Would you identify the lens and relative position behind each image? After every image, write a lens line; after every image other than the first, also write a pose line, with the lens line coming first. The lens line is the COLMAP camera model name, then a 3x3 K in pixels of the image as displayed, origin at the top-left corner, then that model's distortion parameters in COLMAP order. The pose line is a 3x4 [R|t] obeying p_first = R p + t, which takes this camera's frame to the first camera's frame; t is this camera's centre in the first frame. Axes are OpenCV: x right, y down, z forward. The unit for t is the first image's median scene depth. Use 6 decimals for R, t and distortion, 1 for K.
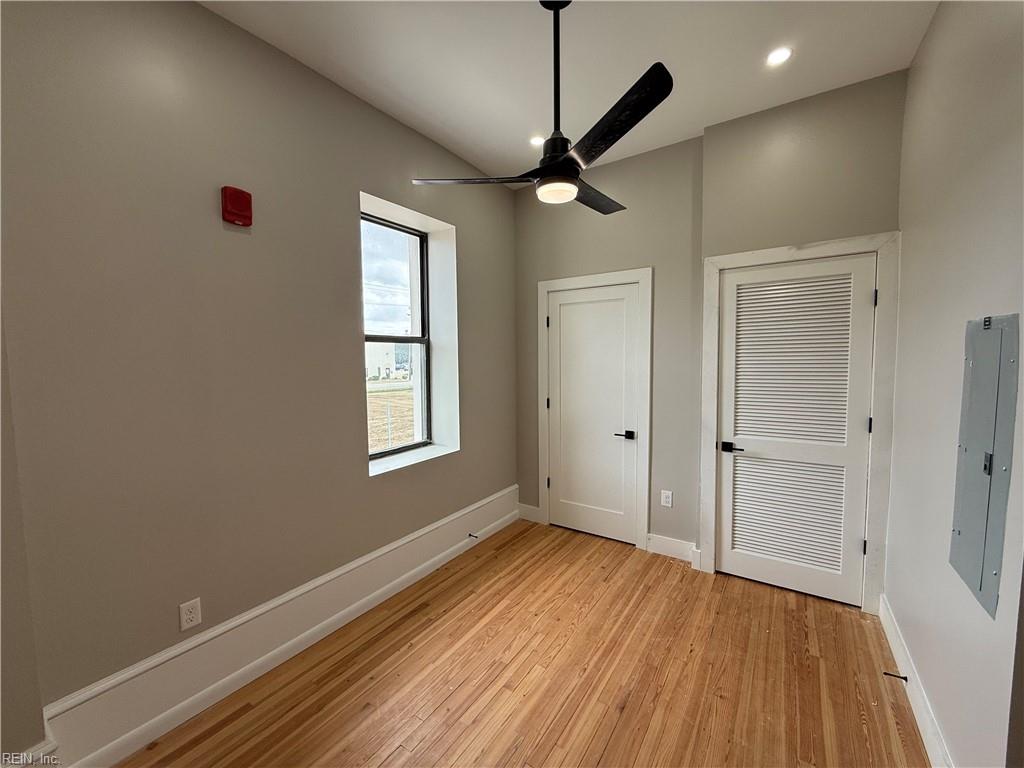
lens RADIAL K [[409.1, 0, 509.4], [0, 409.1, 386.6], [0, 0, 1]] dist [0.000182, 0.000087]
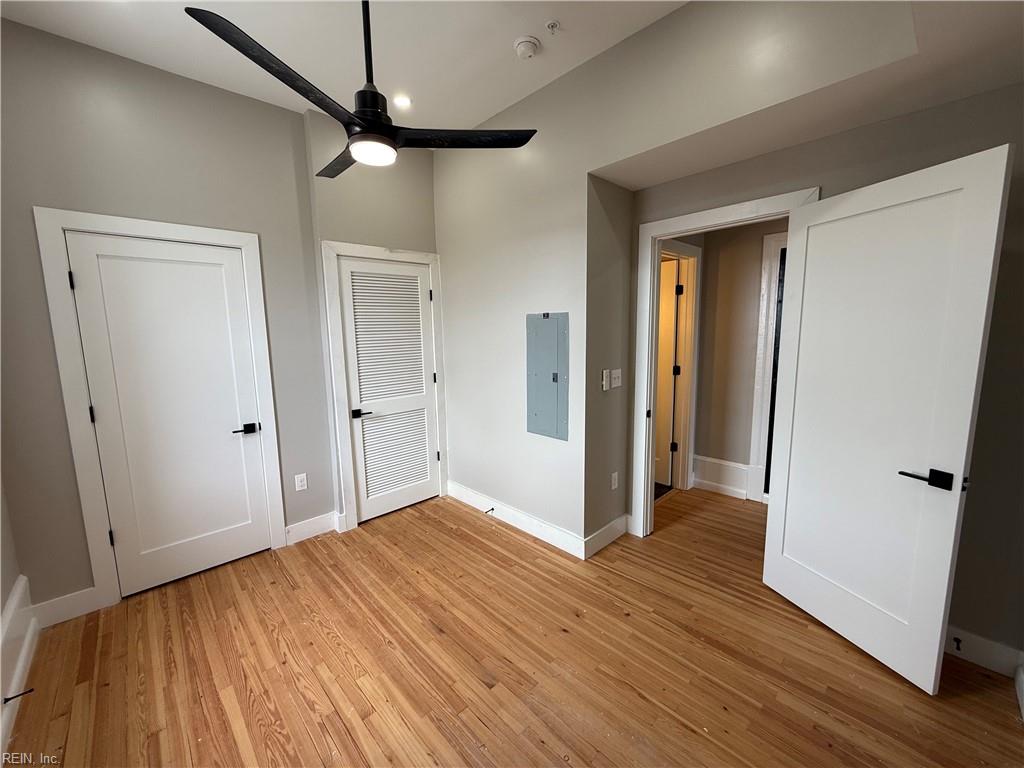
lens RADIAL K [[409.1, 0, 509.4], [0, 409.1, 386.6], [0, 0, 1]] dist [0.000182, 0.000087]
pose [[0.211629, -0.128686, 0.968841, -0.523427], [0.090348, 0.989625, 0.111711, -0.019216], [-0.973165, 0.063892, 0.221060, 0.354839]]
